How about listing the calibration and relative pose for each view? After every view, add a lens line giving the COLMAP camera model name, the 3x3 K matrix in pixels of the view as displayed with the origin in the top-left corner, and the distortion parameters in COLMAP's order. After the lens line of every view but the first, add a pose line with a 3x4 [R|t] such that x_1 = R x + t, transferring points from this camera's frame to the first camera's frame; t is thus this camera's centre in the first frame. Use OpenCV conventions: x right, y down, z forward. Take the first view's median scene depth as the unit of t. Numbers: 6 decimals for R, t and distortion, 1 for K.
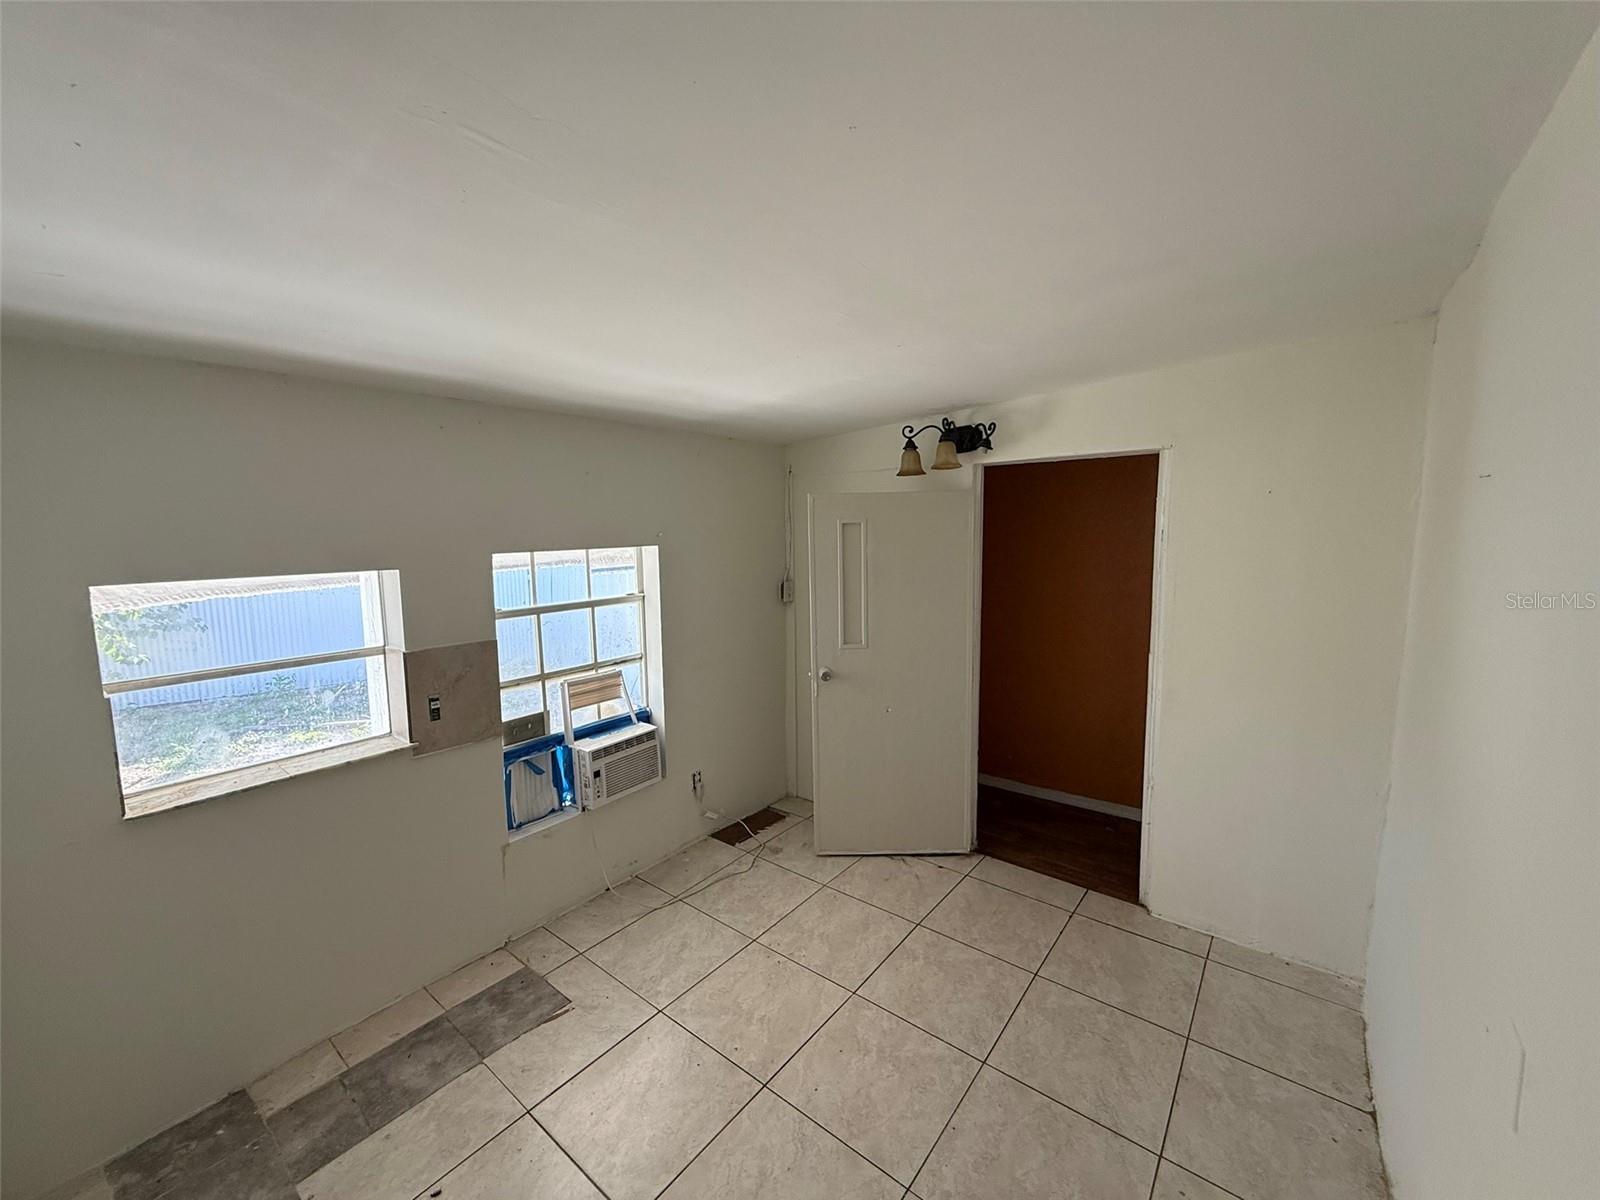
lens RADIAL K [[634.6, 0, 795.3], [0, 634.6, 598.1], [0, 0, 1]] dist [0.000605, 0.000152]
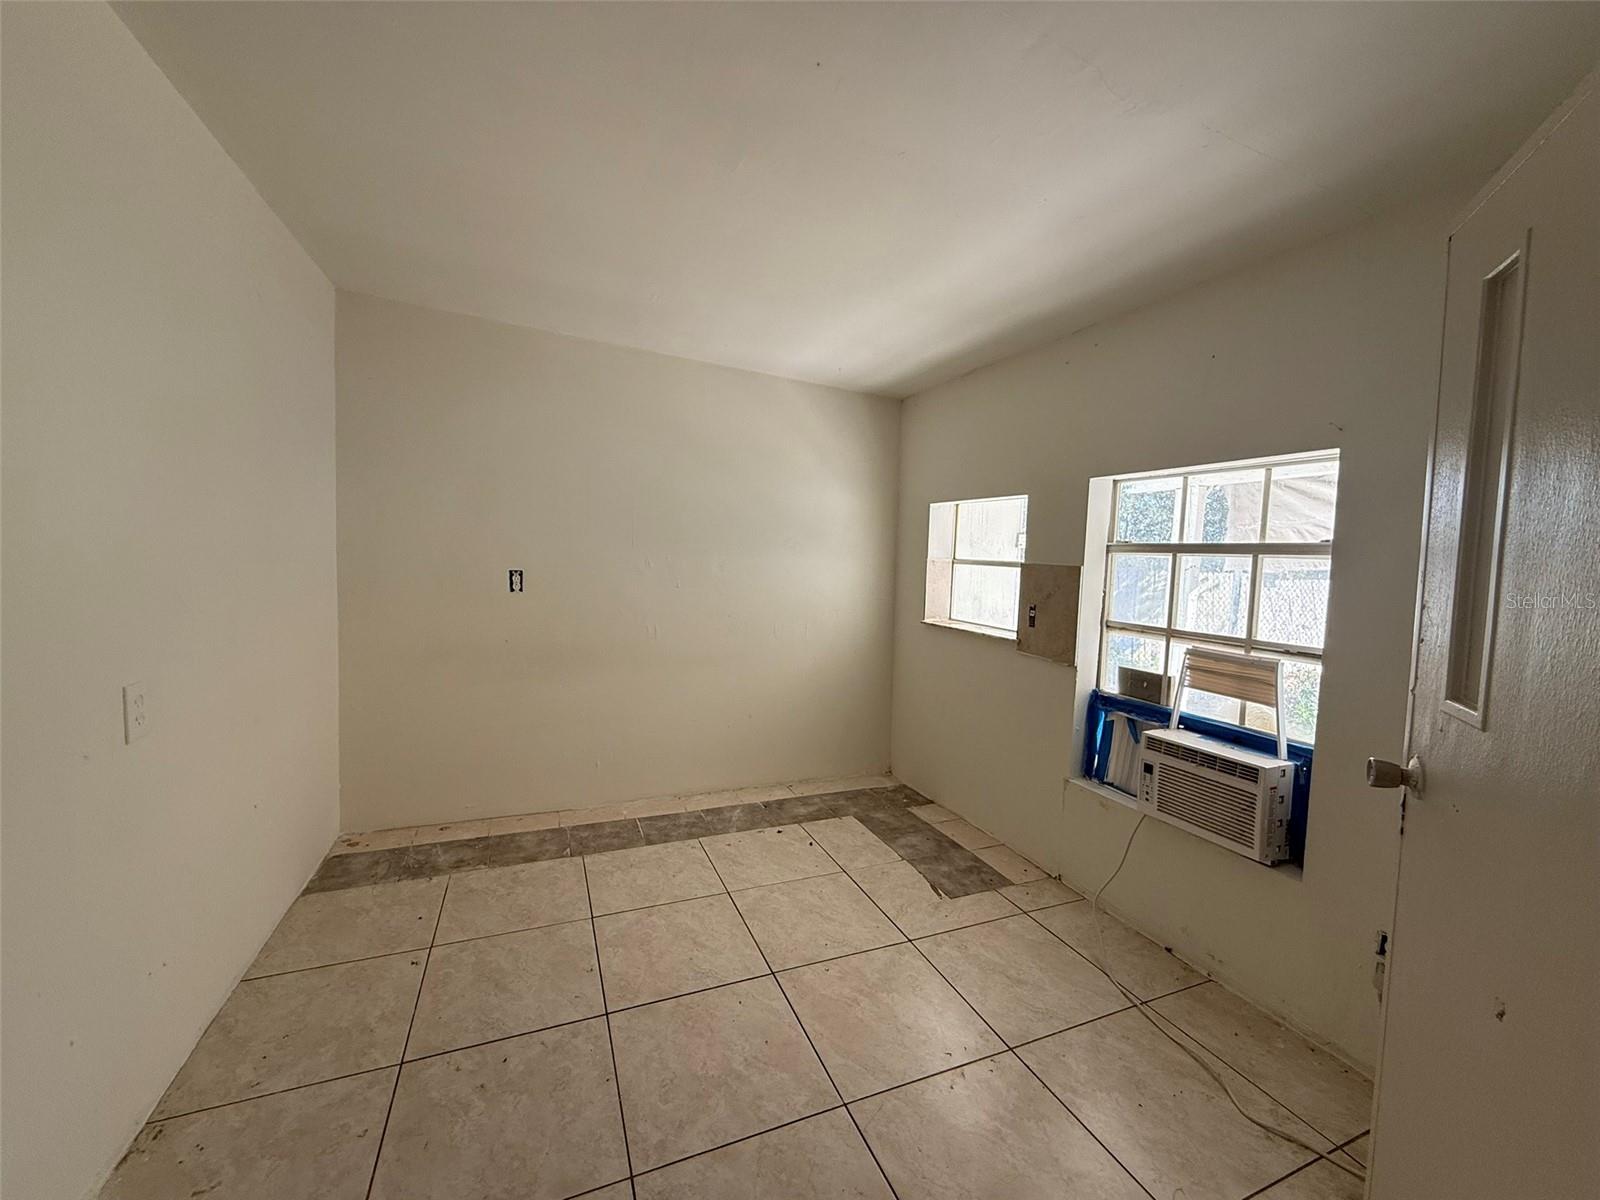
lens RADIAL K [[634.6, 0, 795.3], [0, 634.6, 598.1], [0, 0, 1]] dist [0.000605, 0.000152]
pose [[-0.481043, 0.069609, -0.873929, 0.648162], [-0.121659, 0.981898, 0.145175, 0.027477], [0.868215, 0.176157, -0.463866, 1.167272]]
